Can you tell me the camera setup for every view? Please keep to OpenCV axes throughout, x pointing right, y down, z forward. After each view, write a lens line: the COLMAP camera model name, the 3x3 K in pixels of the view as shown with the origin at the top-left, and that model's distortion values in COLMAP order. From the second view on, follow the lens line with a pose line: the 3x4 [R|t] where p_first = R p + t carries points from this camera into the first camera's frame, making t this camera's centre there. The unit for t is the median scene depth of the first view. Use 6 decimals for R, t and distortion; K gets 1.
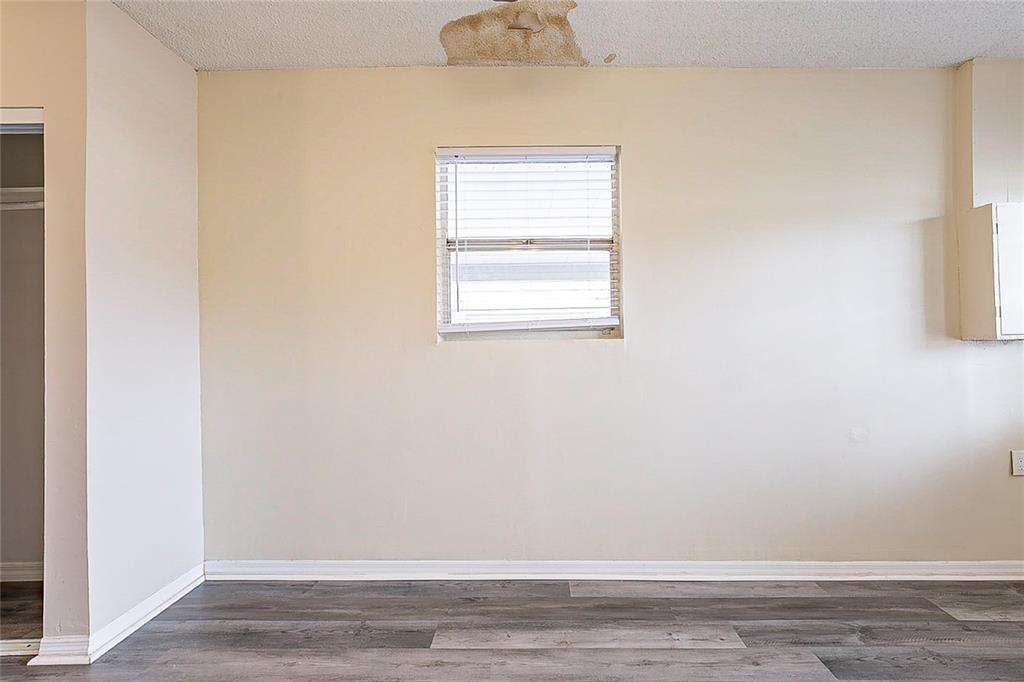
lens RADIAL K [[472.9, 0, 556.1], [0, 472.9, 336.3], [0, 0, 1]] dist [-0.007287, 0.000137]
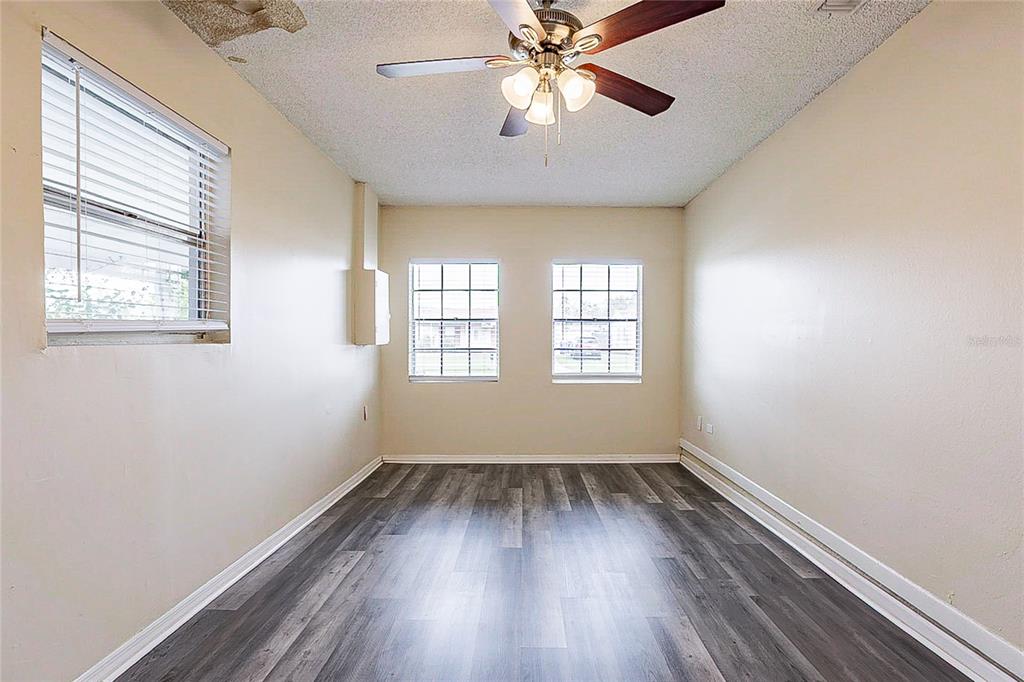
lens RADIAL K [[471.5, 0, 505.5], [0, 471.5, 353.0], [0, 0, 1]] dist [0.002466, 0.000641]
pose [[0.058116, -0.013640, 0.998217, -0.910769], [-0.024327, 0.999590, 0.015075, -0.005230], [-0.998013, -0.025160, 0.057760, 0.409214]]
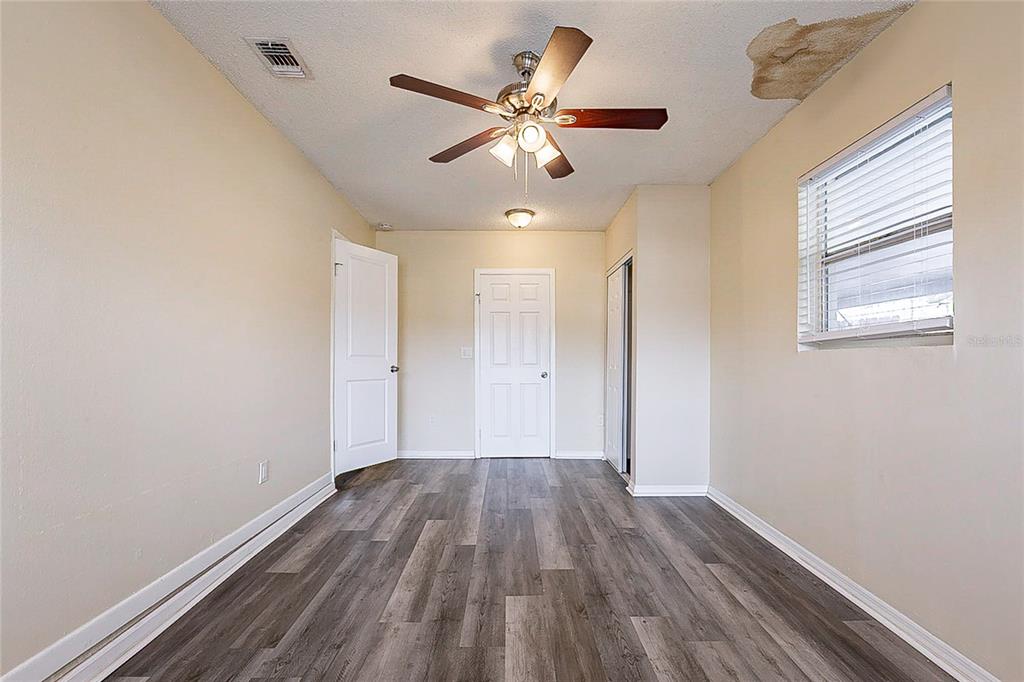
lens RADIAL K [[471.5, 0, 505.5], [0, 471.5, 353.0], [0, 0, 1]] dist [0.002466, 0.000641]
pose [[-0.023453, -0.001920, -0.999723, 1.003702], [0.016003, 0.999869, -0.002295, 0.008828], [0.999597, -0.016053, -0.023419, 0.364961]]
